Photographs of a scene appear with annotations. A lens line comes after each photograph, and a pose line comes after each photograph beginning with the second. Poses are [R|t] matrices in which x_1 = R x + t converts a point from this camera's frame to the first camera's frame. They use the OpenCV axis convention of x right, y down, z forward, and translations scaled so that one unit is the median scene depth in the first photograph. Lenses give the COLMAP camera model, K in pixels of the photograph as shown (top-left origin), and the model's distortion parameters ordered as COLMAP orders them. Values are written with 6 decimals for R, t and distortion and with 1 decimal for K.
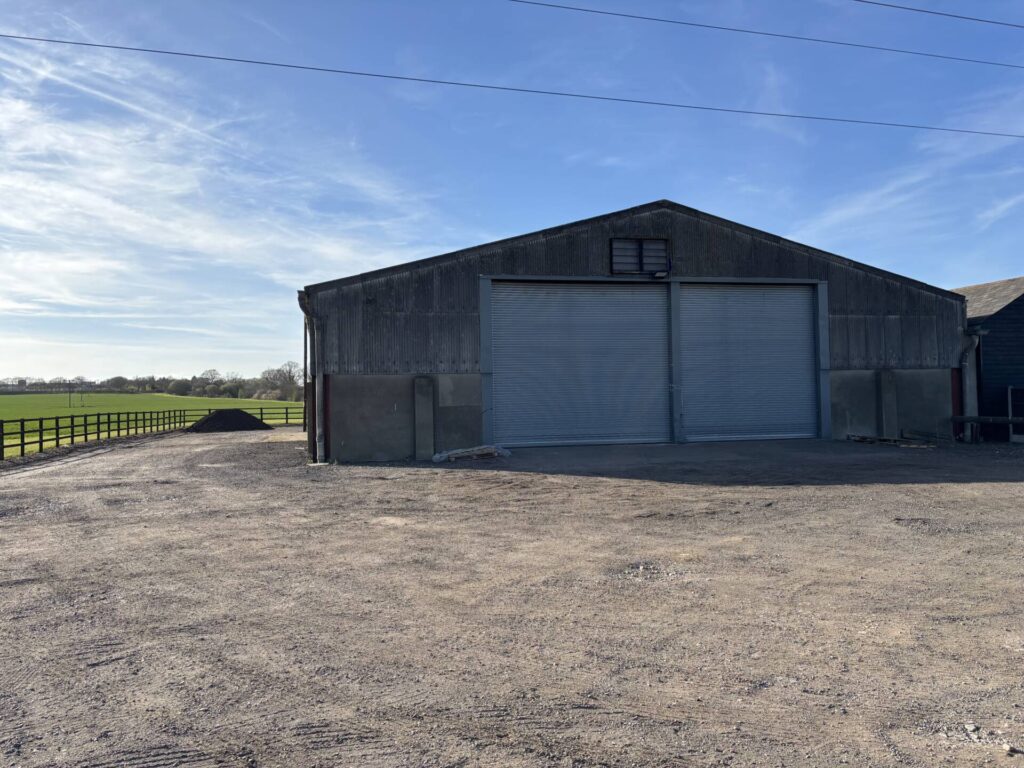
lens RADIAL K [[770.3, 0, 511.2], [0, 770.3, 398.2], [0, 0, 1]] dist [0.076658, -0.001270]
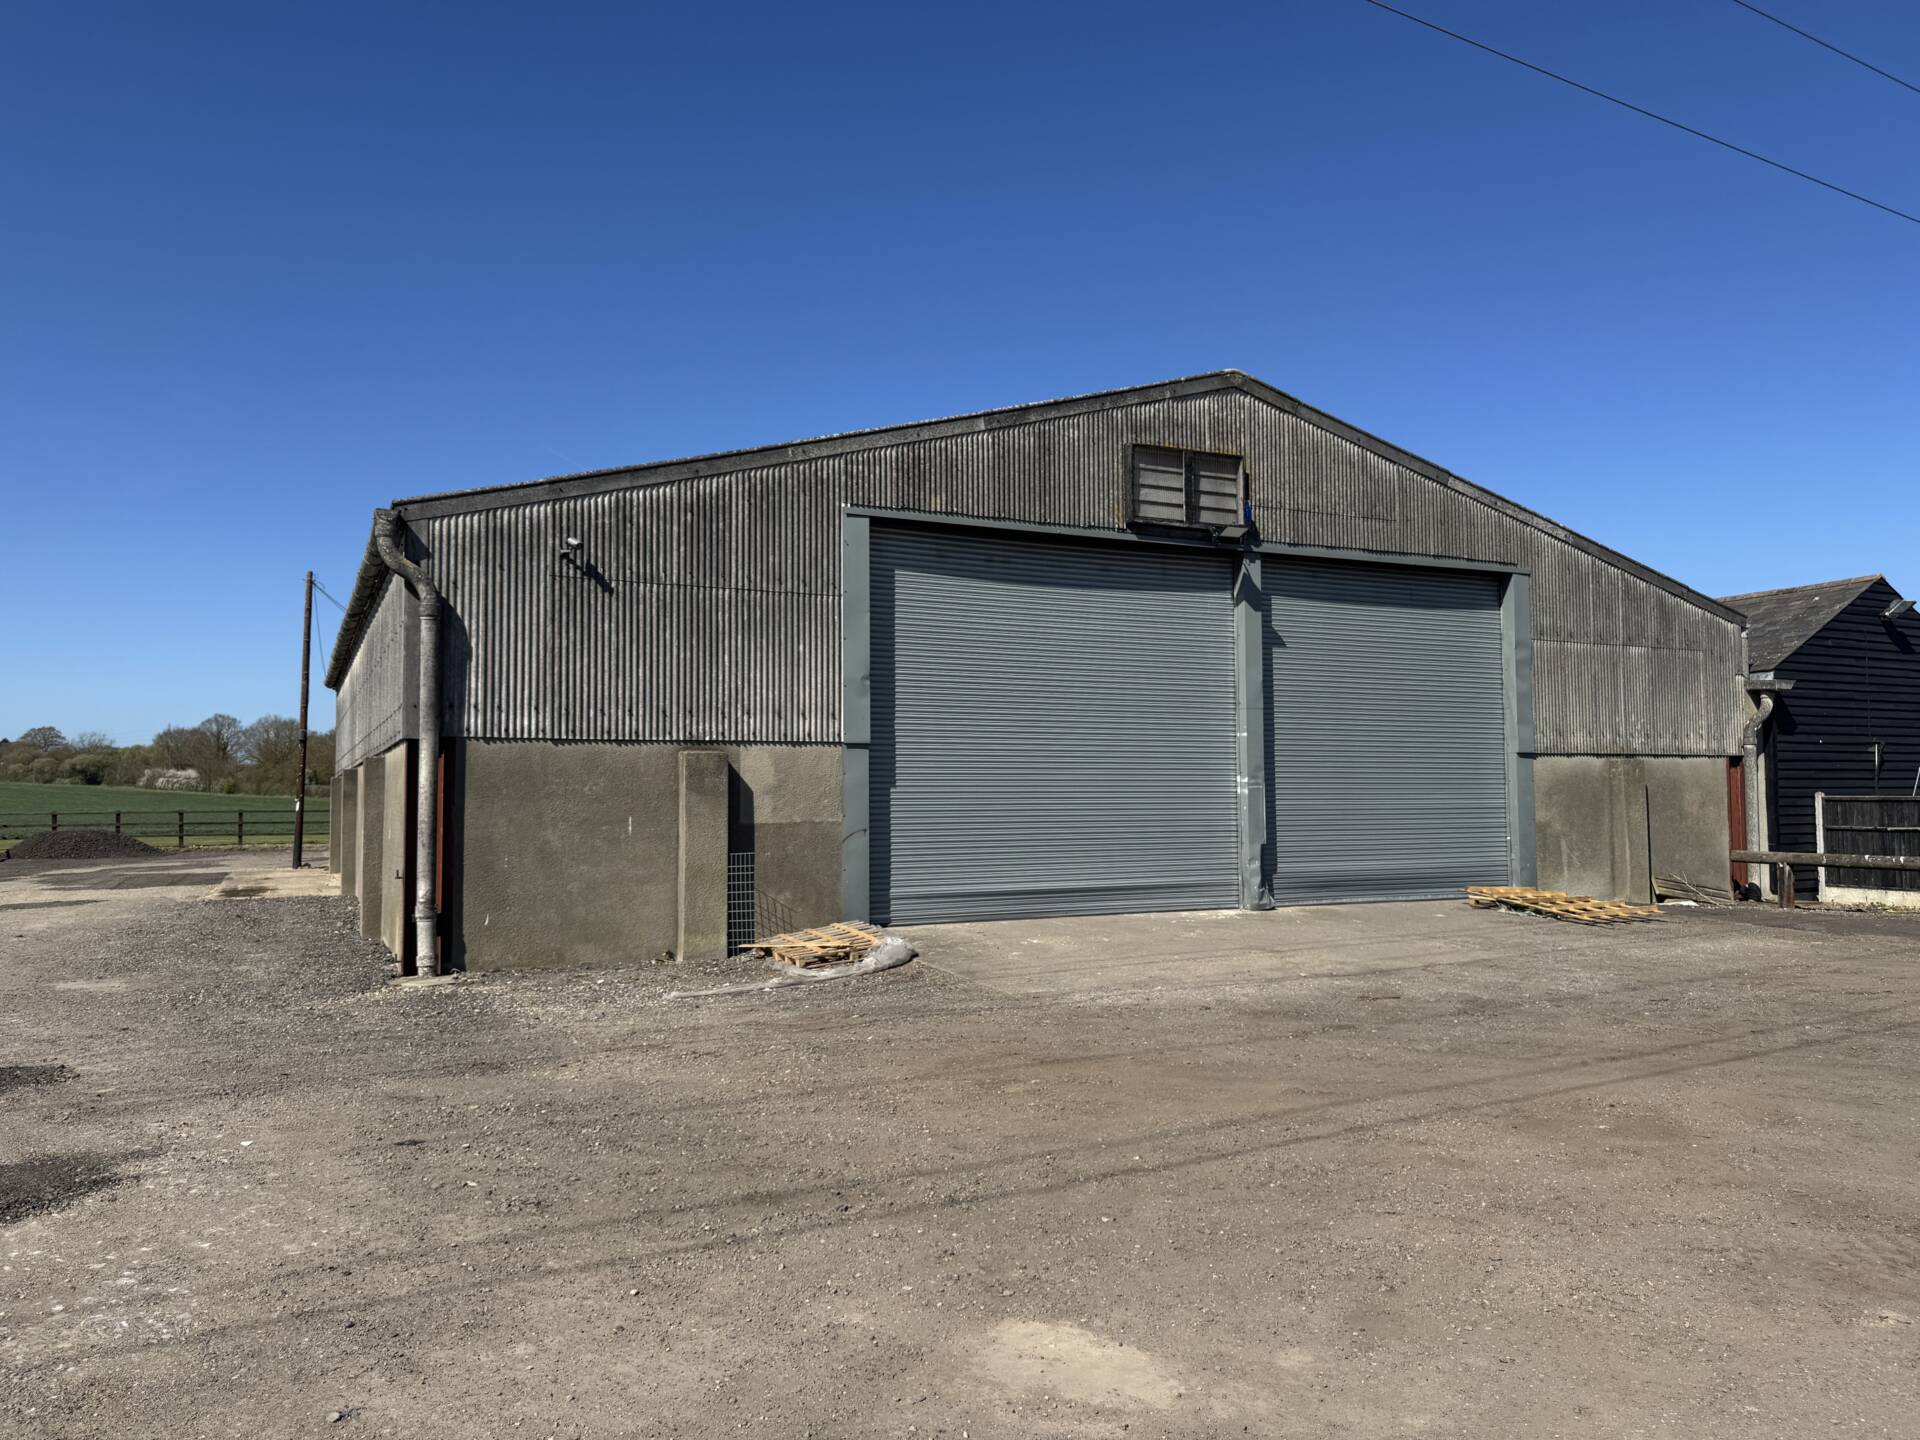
lens RADIAL K [[1348.6, 0, 966.2], [0, 1348.6, 730.8], [0, 0, 1]] dist [0.057136, 0.001222]
pose [[0.974552, 0.025009, 0.222761, -0.119662], [-0.014564, 0.998721, -0.048410, -0.004711], [-0.223687, 0.043934, 0.973670, 0.256631]]
